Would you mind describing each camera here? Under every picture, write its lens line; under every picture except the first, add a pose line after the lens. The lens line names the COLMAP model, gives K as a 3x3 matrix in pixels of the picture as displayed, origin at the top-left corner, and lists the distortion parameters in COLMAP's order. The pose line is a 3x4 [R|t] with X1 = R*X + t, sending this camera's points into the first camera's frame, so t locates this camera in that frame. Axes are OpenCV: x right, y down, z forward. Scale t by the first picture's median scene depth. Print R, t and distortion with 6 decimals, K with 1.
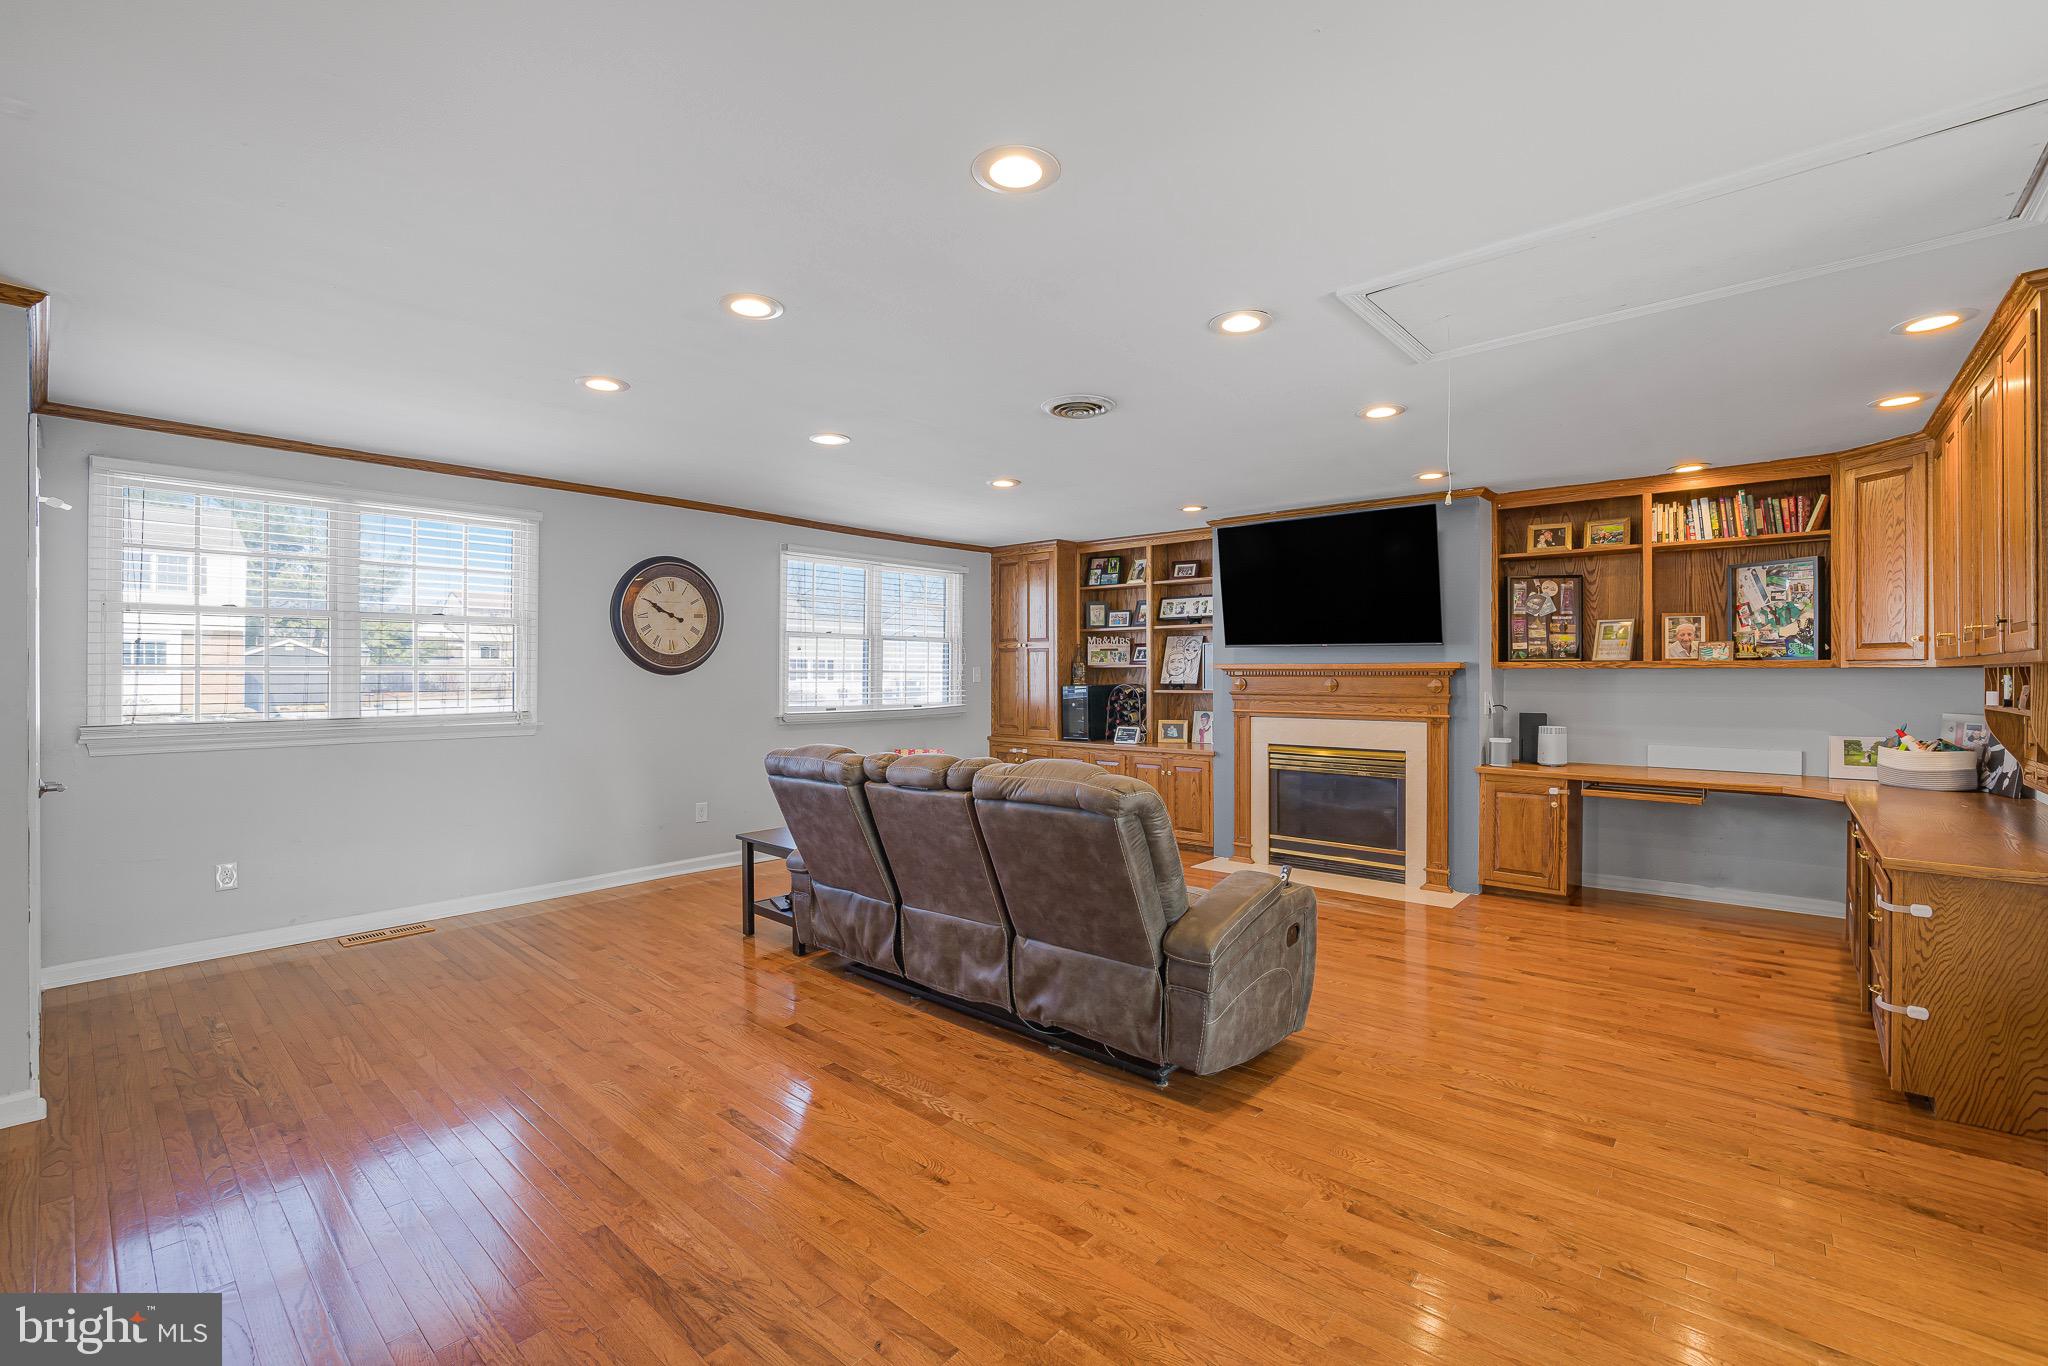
lens RADIAL K [[874.6, 0, 1043.0], [0, 874.6, 678.2], [0, 0, 1]] dist [-0.021808, 0.000528]
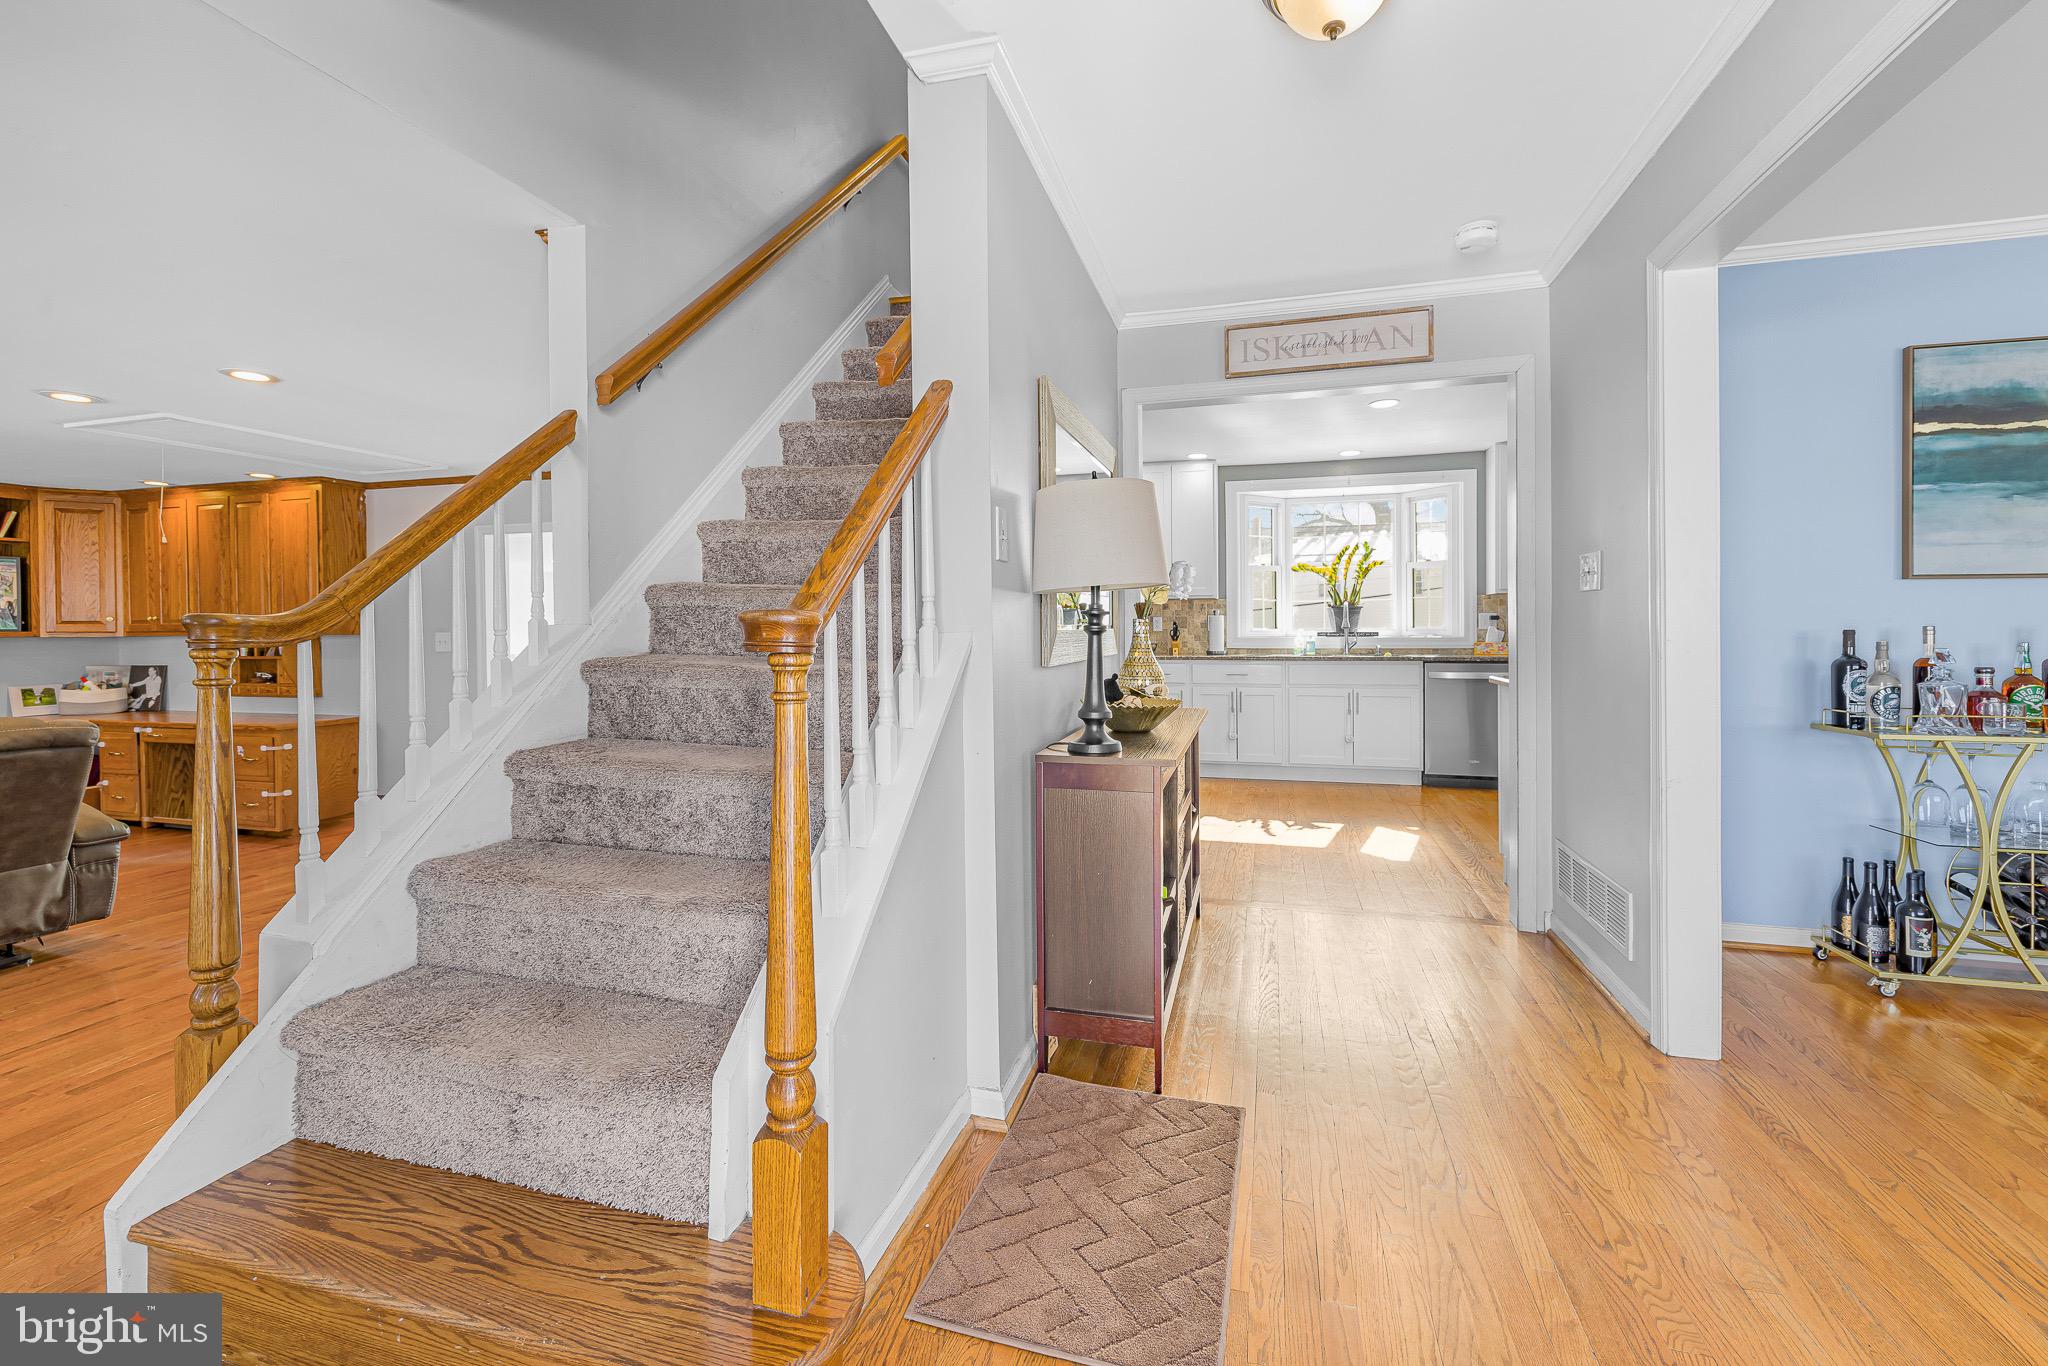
lens RADIAL K [[887.5, 0, 1021.7], [0, 887.5, 636.0], [0, 0, 1]] dist [-0.001111, 0.000974]
pose [[-0.434803, 0.002025, 0.900524, -0.904470], [0.012976, 0.999908, 0.004017, 0.001221], [-0.900432, 0.013432, -0.434789, 0.134800]]
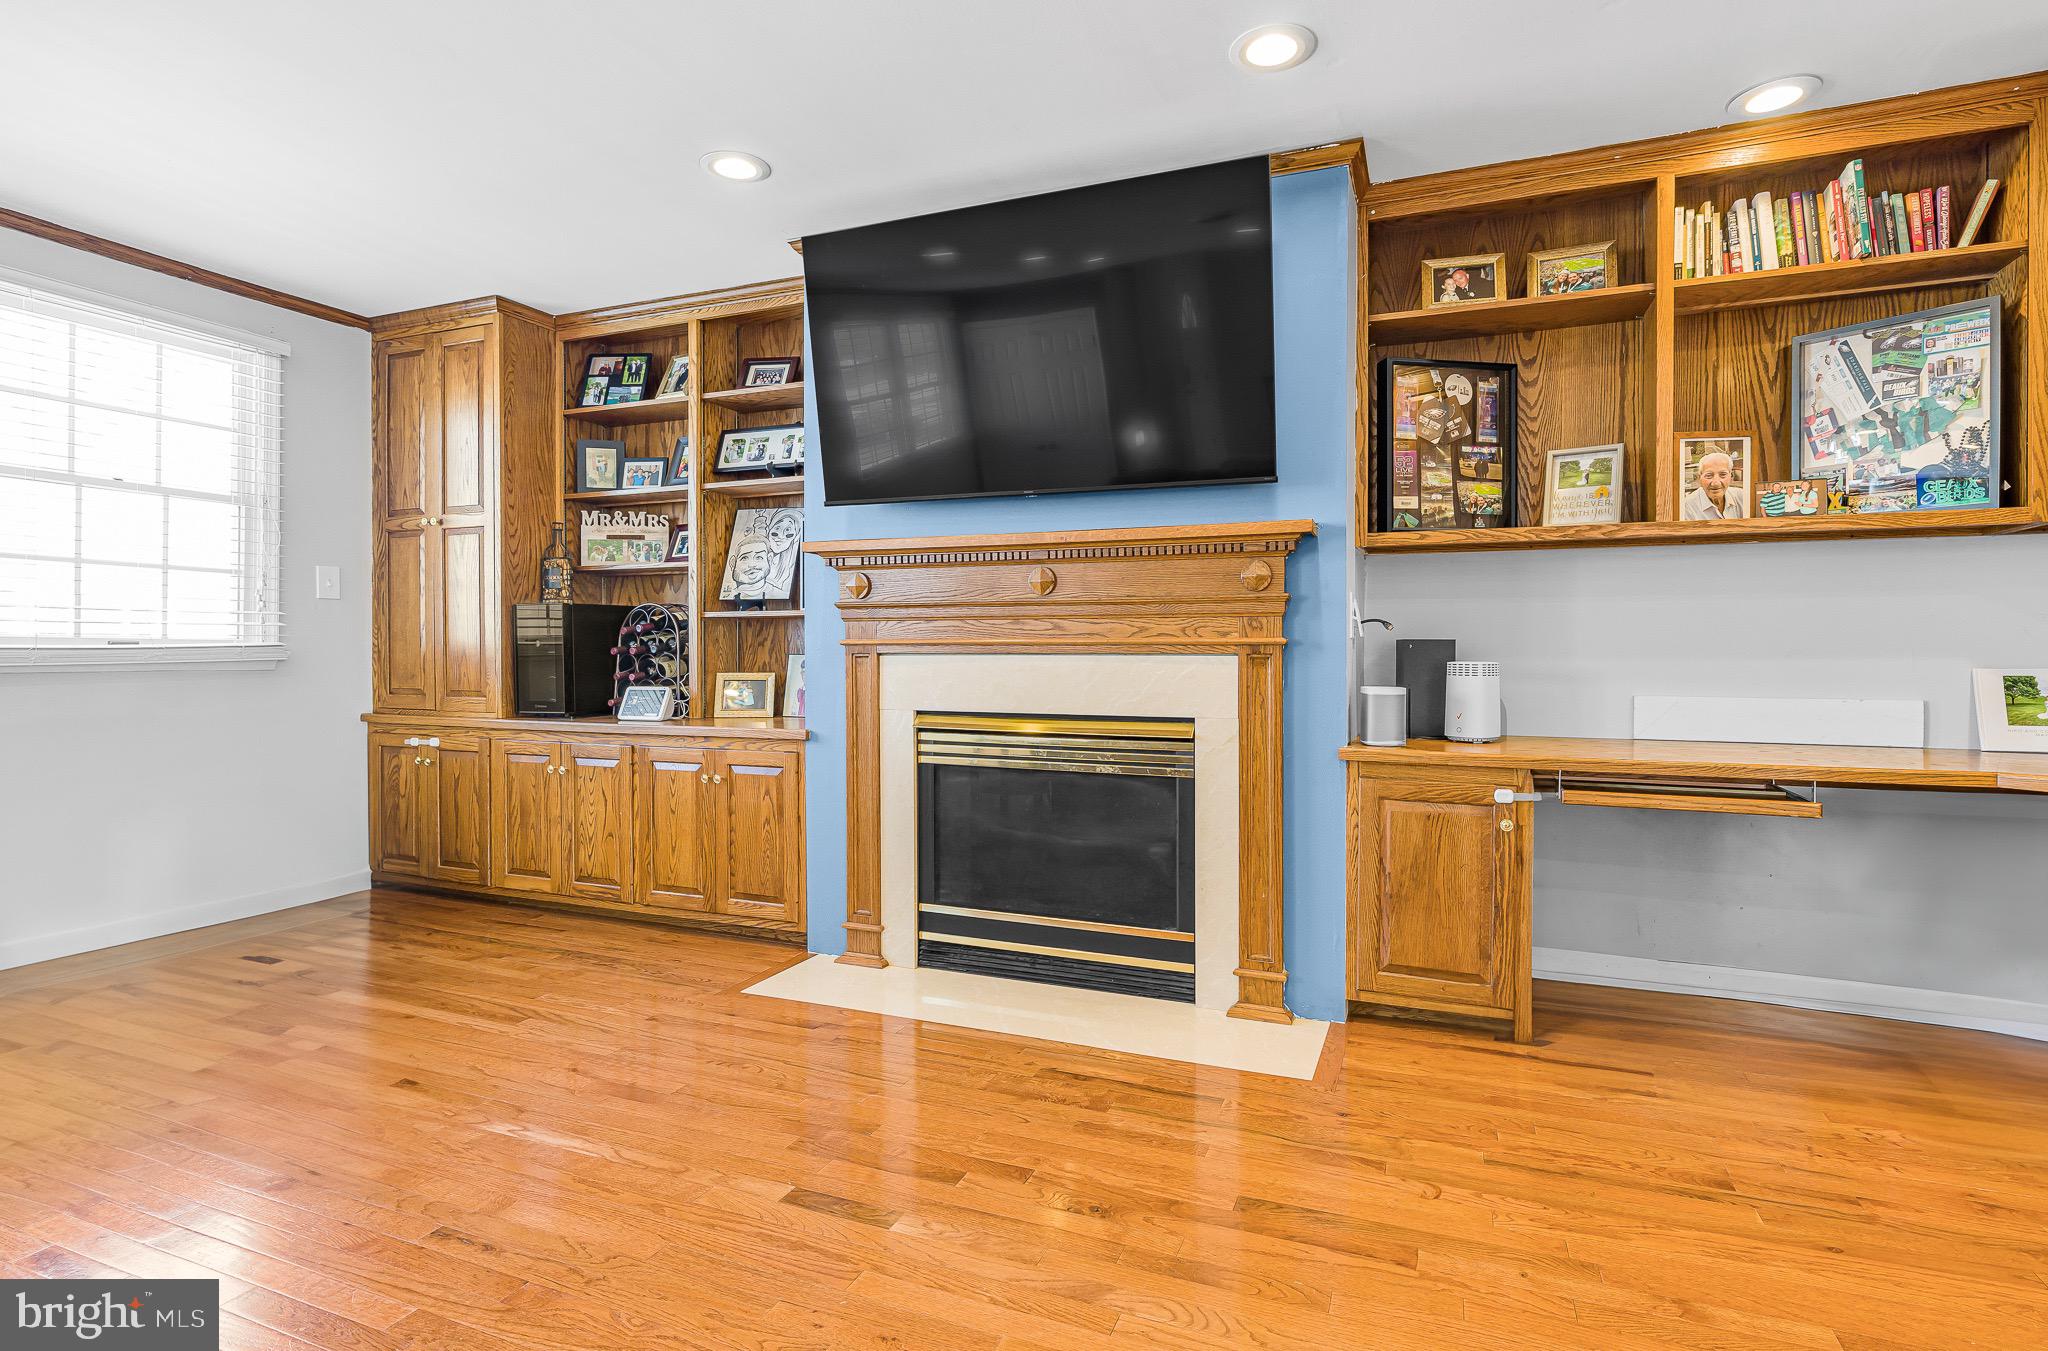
lens RADIAL K [[973.4, 0, 1058.1], [0, 973.4, 671.6], [0, 0, 1]] dist [-0.009384, -0.000249]
pose [[0.947026, -0.002770, 0.321144, 0.181774], [-0.000840, 0.999938, 0.011101, 0.053410], [-0.321154, -0.010782, 0.946965, 0.535782]]
